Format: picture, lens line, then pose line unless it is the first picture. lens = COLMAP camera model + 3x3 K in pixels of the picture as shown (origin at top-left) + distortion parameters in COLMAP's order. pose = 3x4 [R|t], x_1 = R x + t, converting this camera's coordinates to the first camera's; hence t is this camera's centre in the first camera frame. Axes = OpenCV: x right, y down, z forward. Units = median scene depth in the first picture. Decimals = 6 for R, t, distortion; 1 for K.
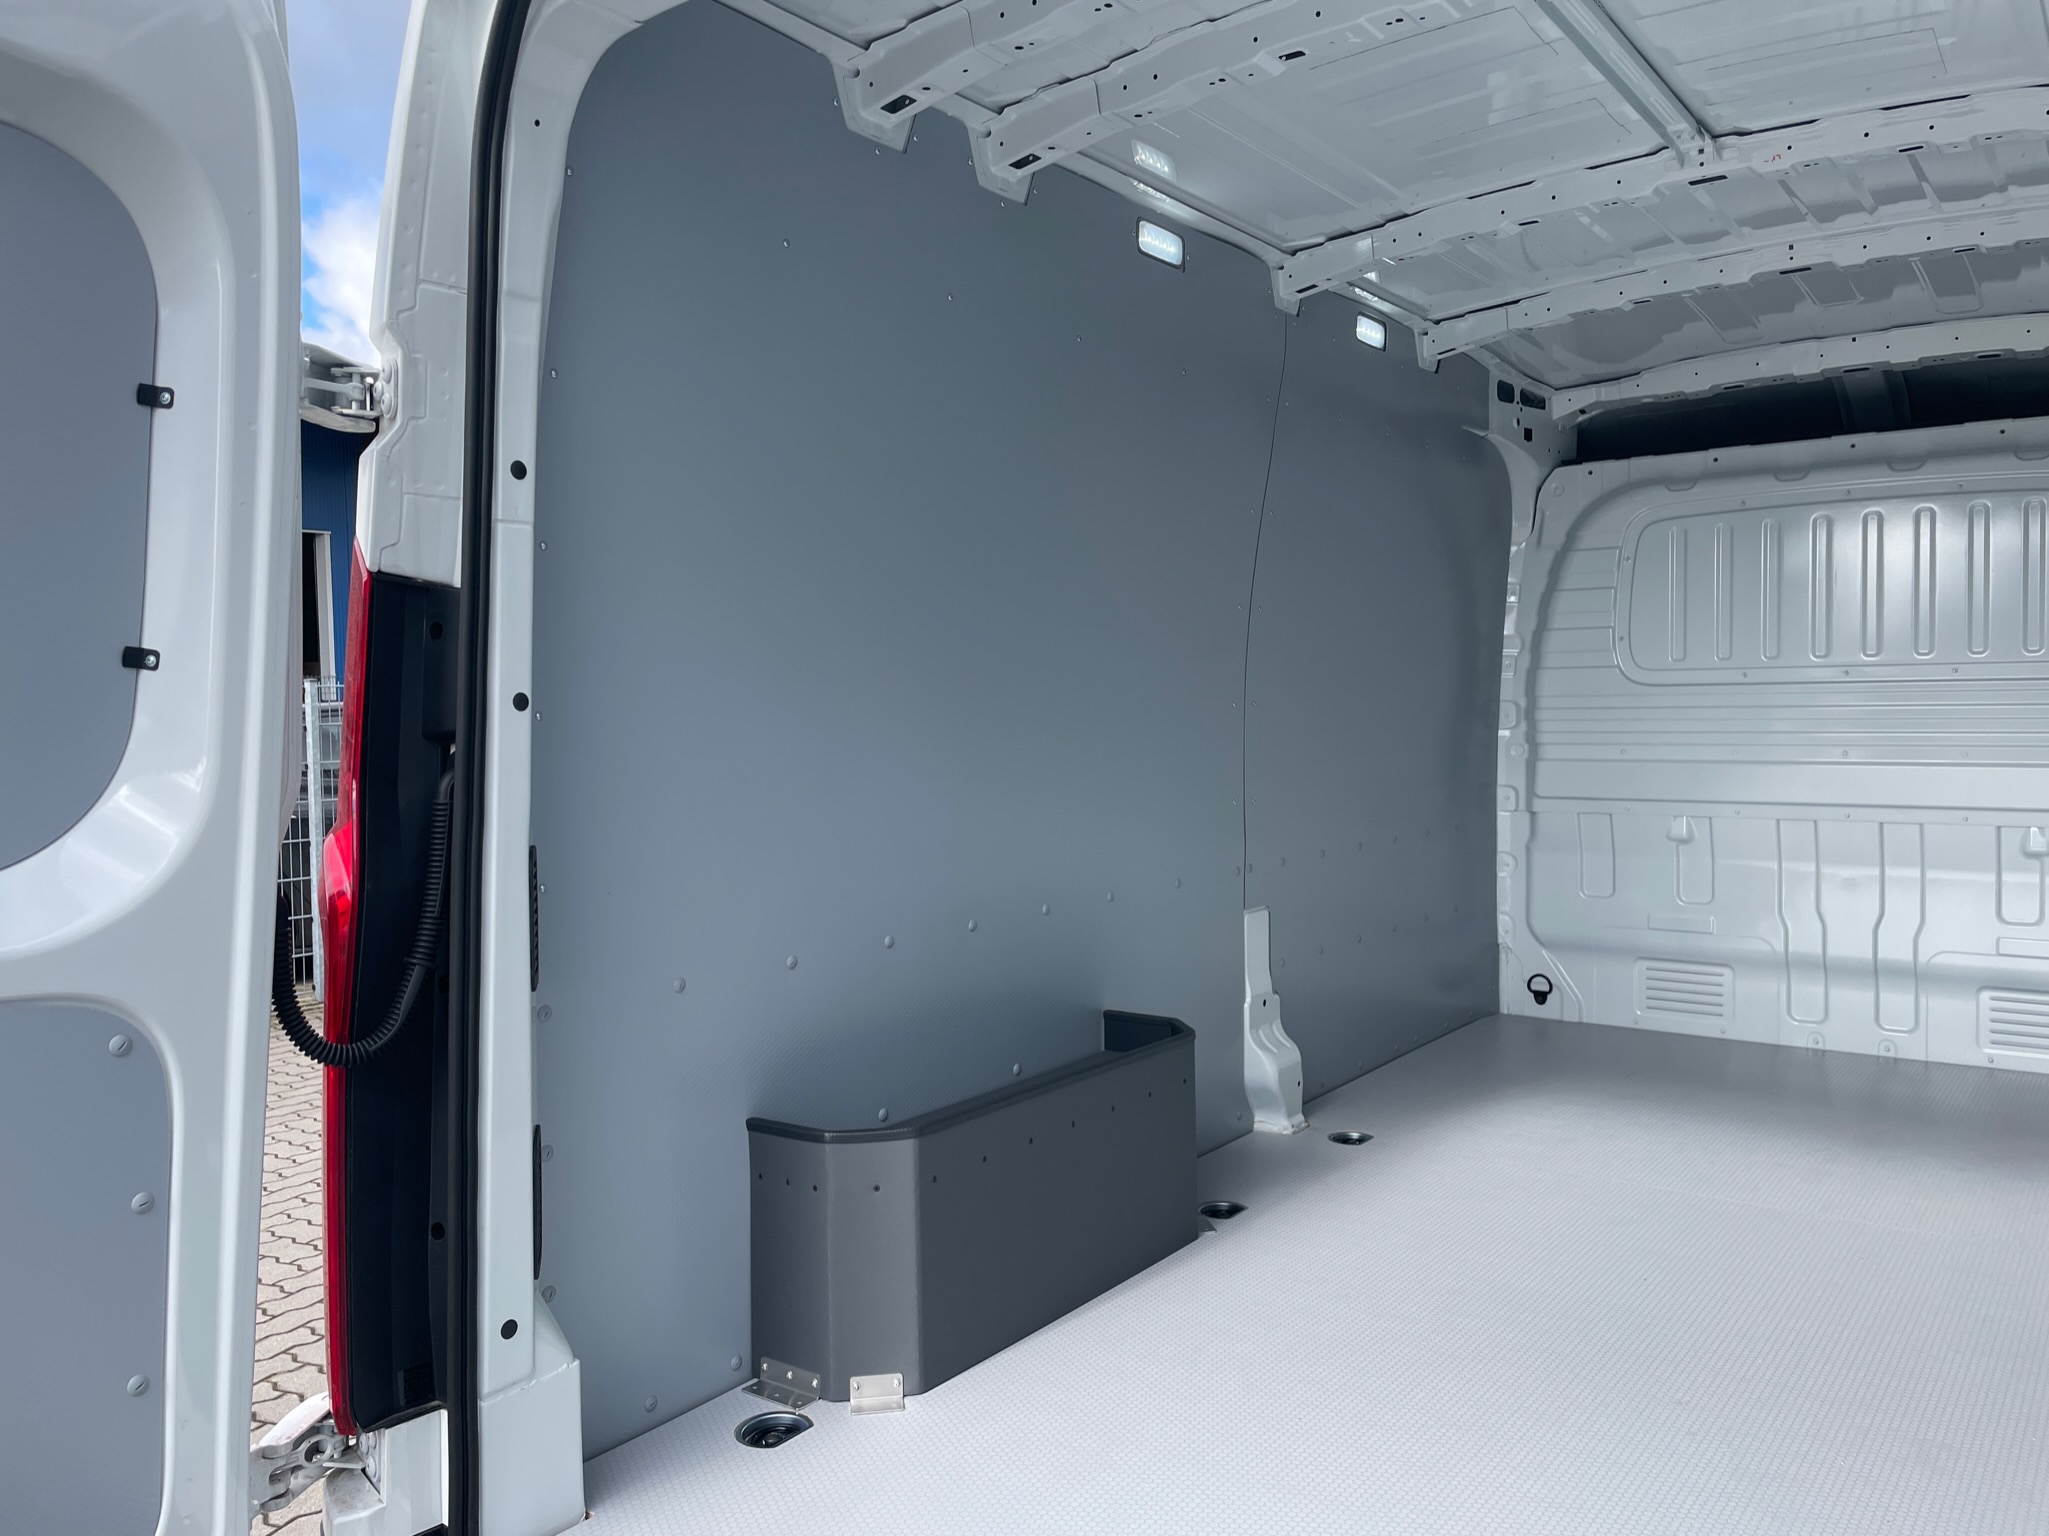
lens RADIAL K [[1558.8, 0, 1025.2], [0, 1558.8, 777.1], [0, 0, 1]] dist [0.095926, -0.123002]
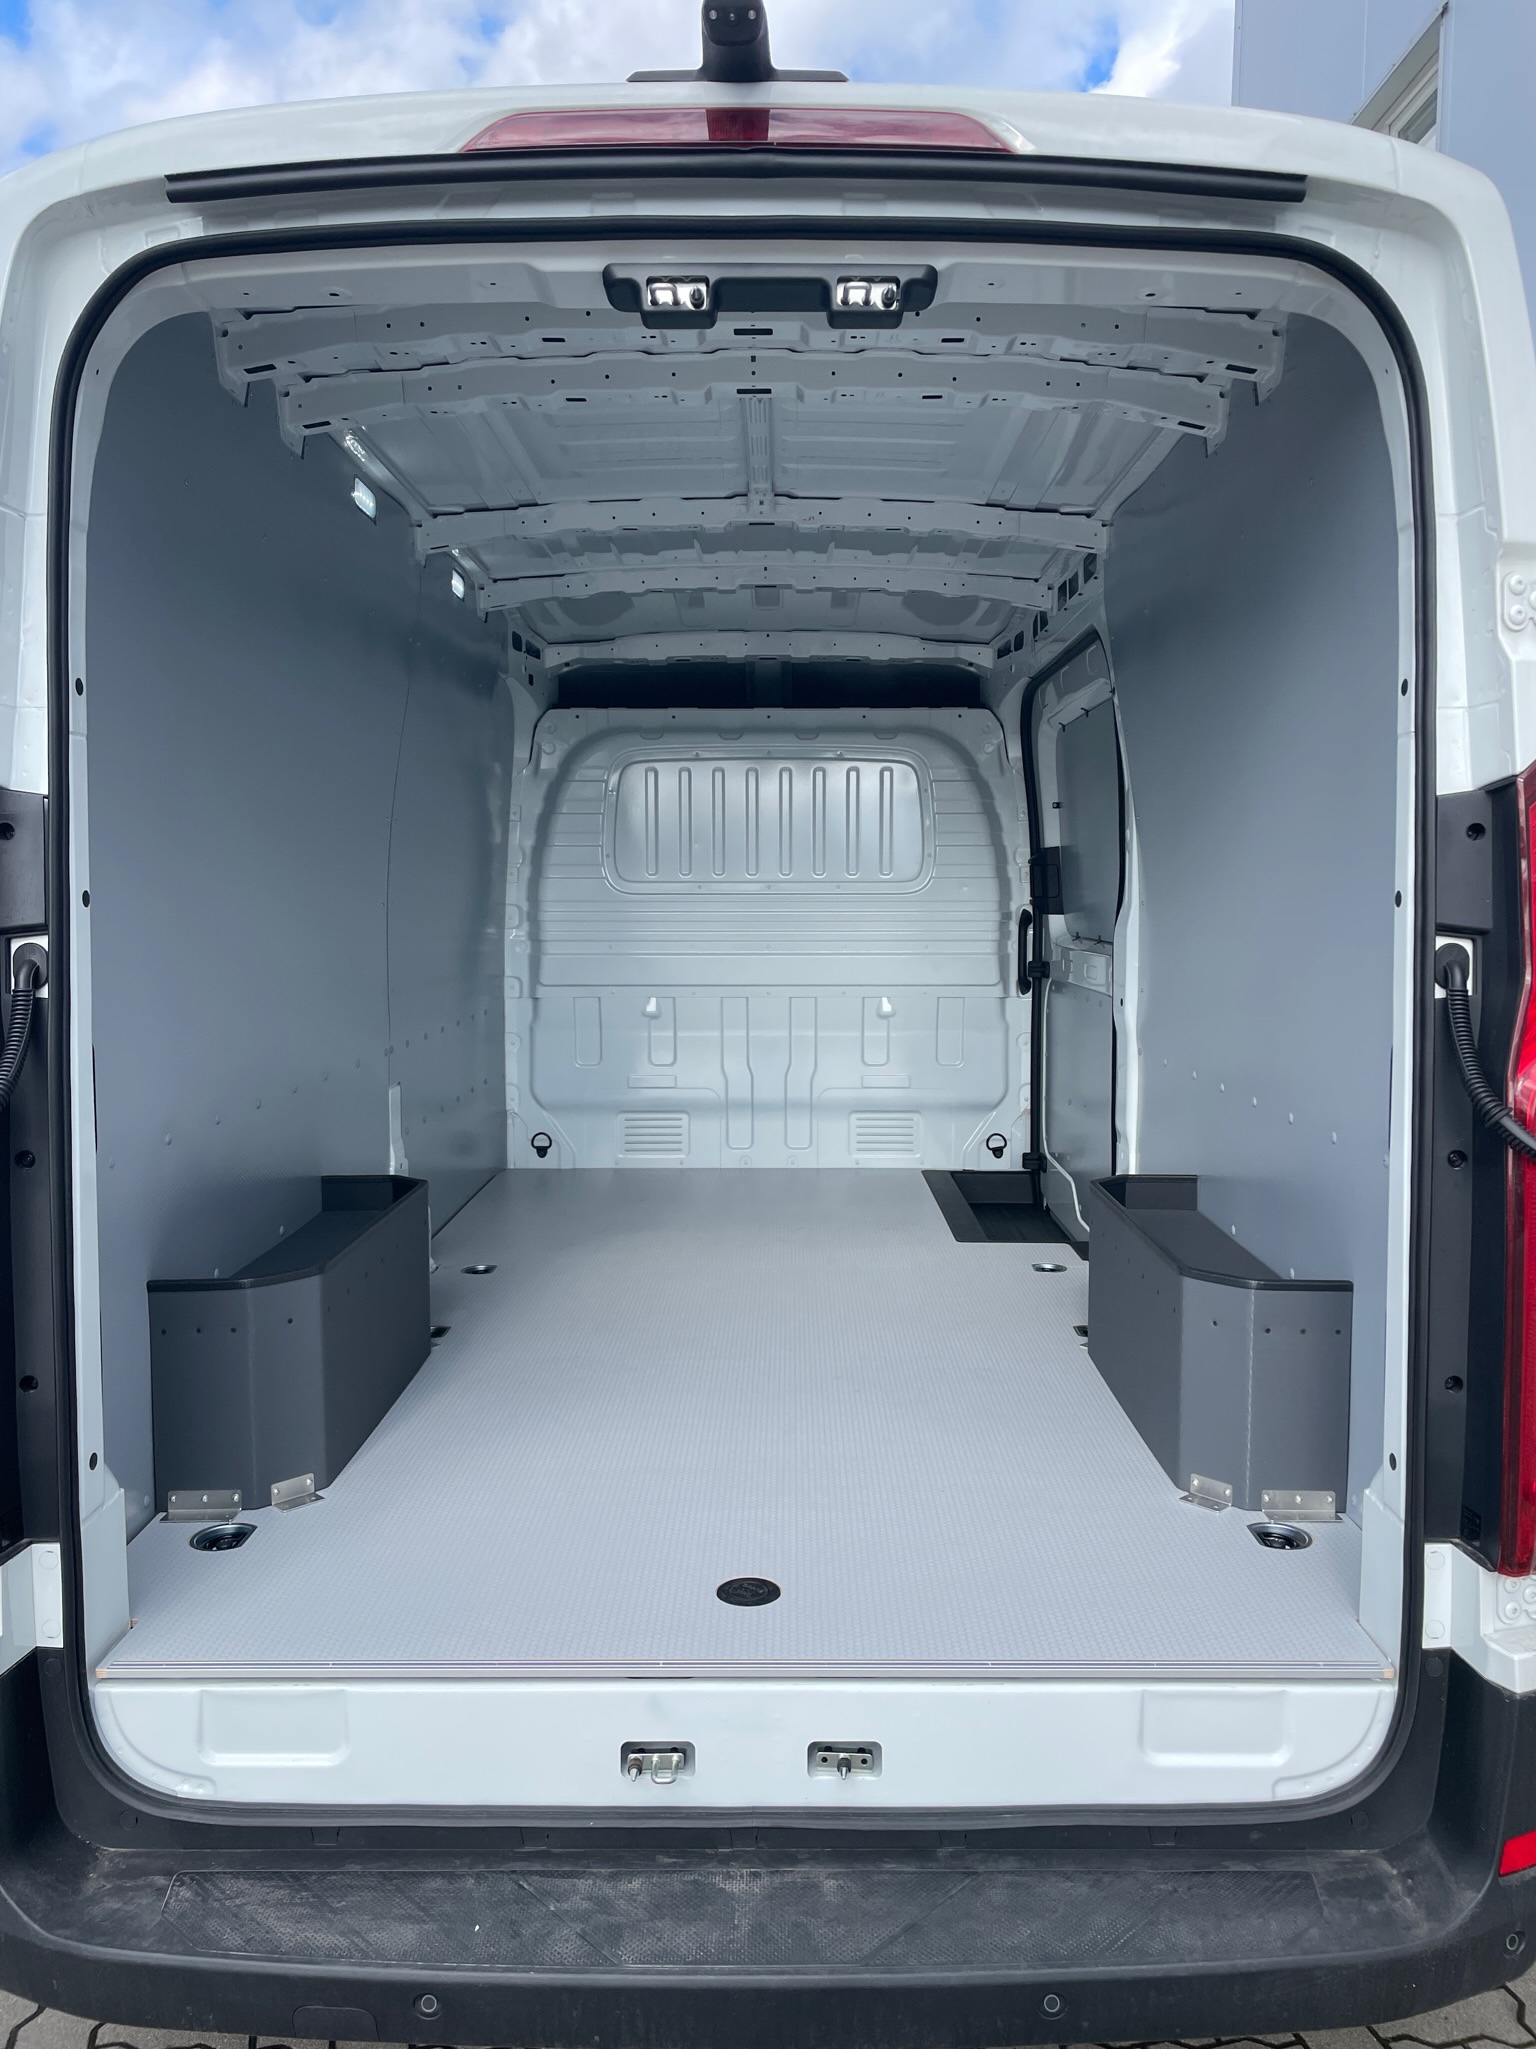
lens RADIAL K [[1558.8, 0, 771.8], [0, 1558.8, 1051.1], [0, 0, 1]] dist [0.095926, -0.123002]
pose [[0.809945, -0.045608, 0.584730, -0.368315], [0.018340, 0.998454, 0.052473, 0.005565], [-0.586220, -0.031776, 0.809529, -0.112867]]
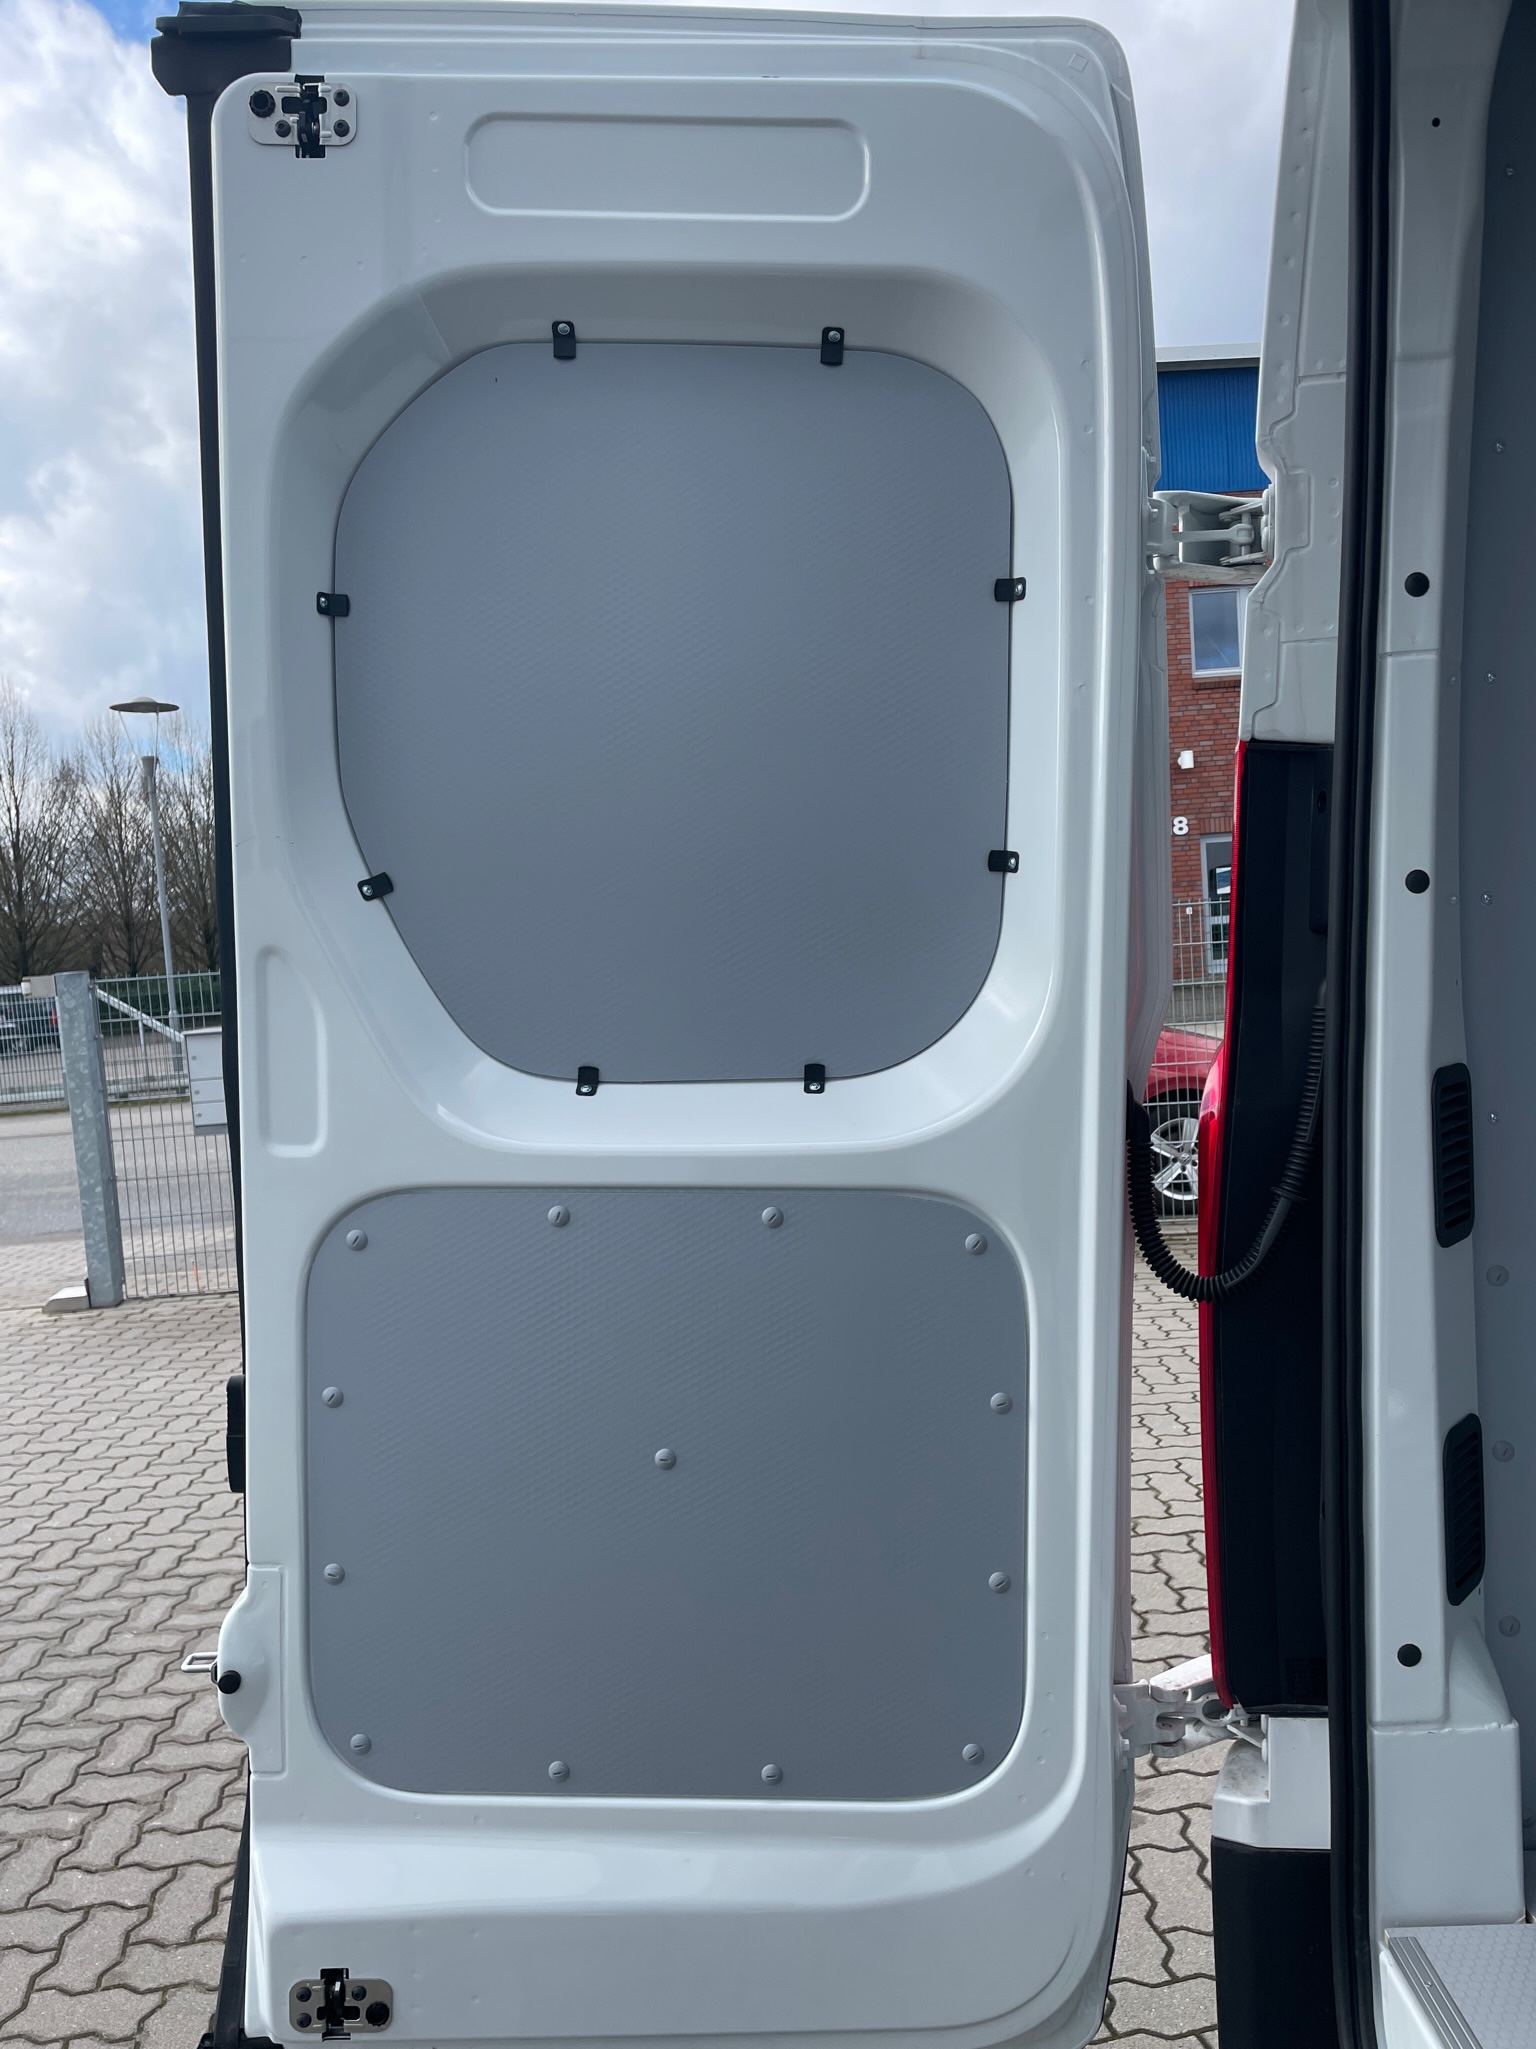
lens RADIAL K [[1558.8, 0, 771.8], [0, 1558.8, 1051.1], [0, 0, 1]] dist [0.095926, -0.123002]
pose [[0.568524, 0.032985, -0.822005, 0.094437], [0.006263, 0.998993, 0.044419, 0.000029], [0.822643, -0.030401, 0.567745, 0.175615]]
